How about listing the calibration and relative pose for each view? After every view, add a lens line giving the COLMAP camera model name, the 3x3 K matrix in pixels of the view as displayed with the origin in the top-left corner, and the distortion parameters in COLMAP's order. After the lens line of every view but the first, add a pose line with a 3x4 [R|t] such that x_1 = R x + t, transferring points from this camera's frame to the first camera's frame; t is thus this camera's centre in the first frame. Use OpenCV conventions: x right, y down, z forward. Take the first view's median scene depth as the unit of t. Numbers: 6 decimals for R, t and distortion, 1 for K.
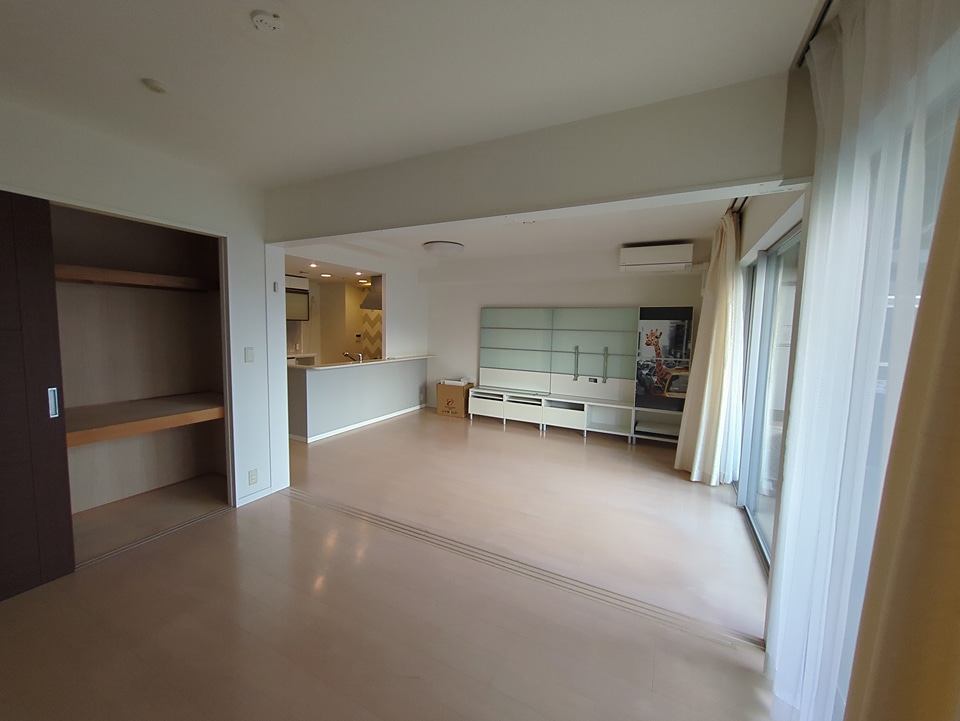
lens RADIAL K [[379.4, 0, 481.8], [0, 379.4, 358.6], [0, 0, 1]] dist [-0.006964, 0.000584]
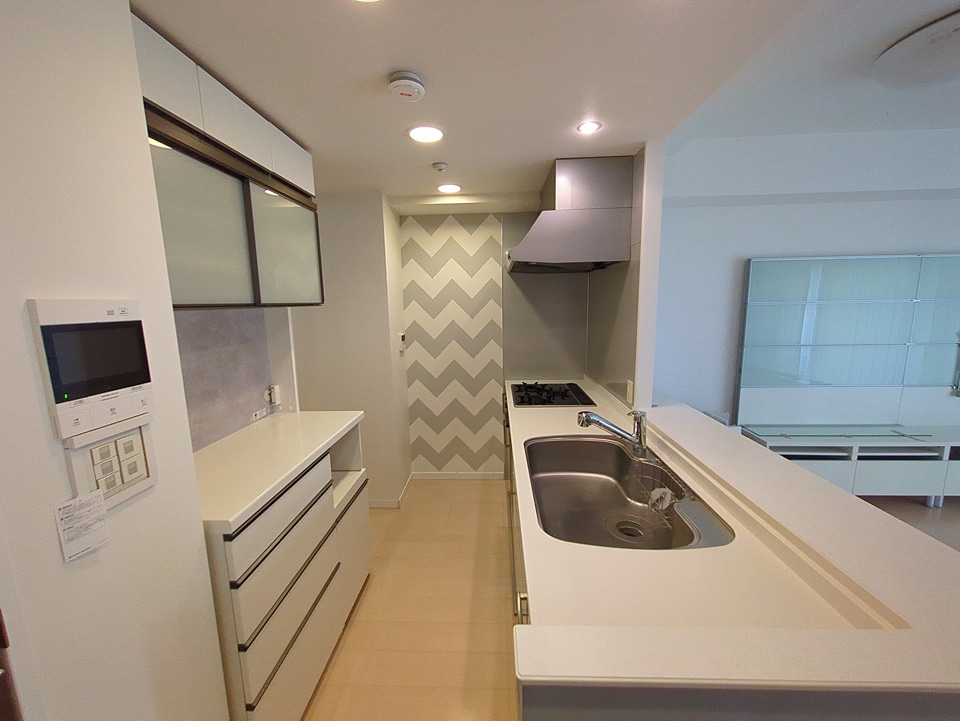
lens RADIAL K [[379.4, 0, 478.6], [0, 379.4, 359.6], [0, 0, 1]] dist [-0.006964, 0.000584]
pose [[0.911649, -0.102552, 0.397968, -0.599880], [0.075603, 0.993688, 0.082875, -0.094296], [-0.403956, -0.045466, 0.913648, 0.874120]]
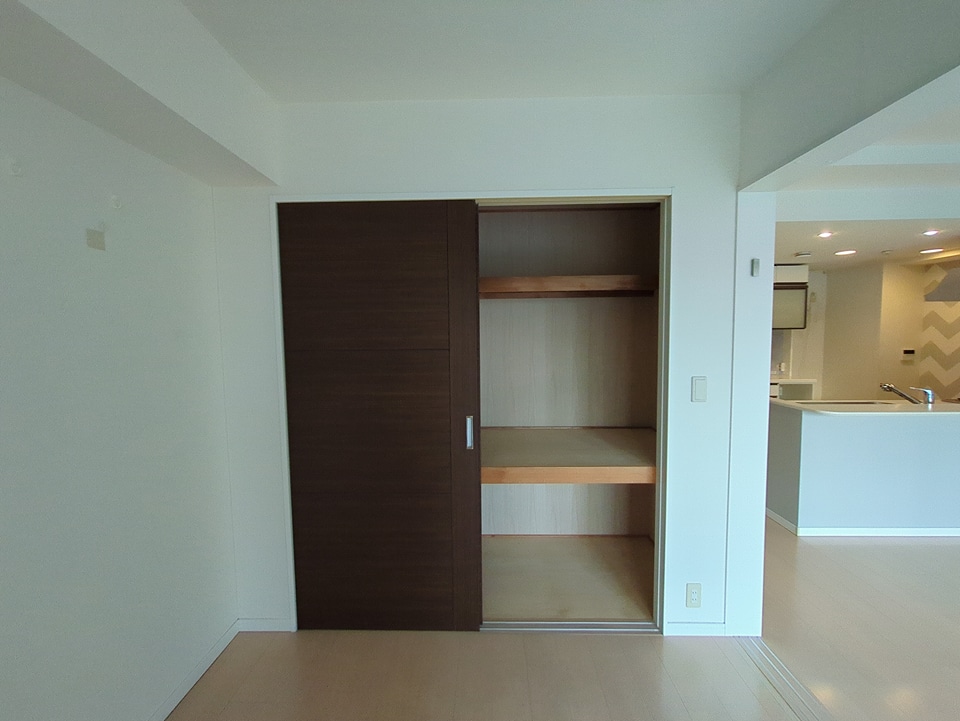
lens RADIAL K [[379.4, 0, 480.2], [0, 379.4, 357.4], [0, 0, 1]] dist [-0.006964, 0.000584]
pose [[0.437328, 0.025744, -0.898933, -0.149120], [-0.056601, 0.998396, 0.001057, -0.025660], [0.897519, 0.050418, 0.438084, 0.274537]]
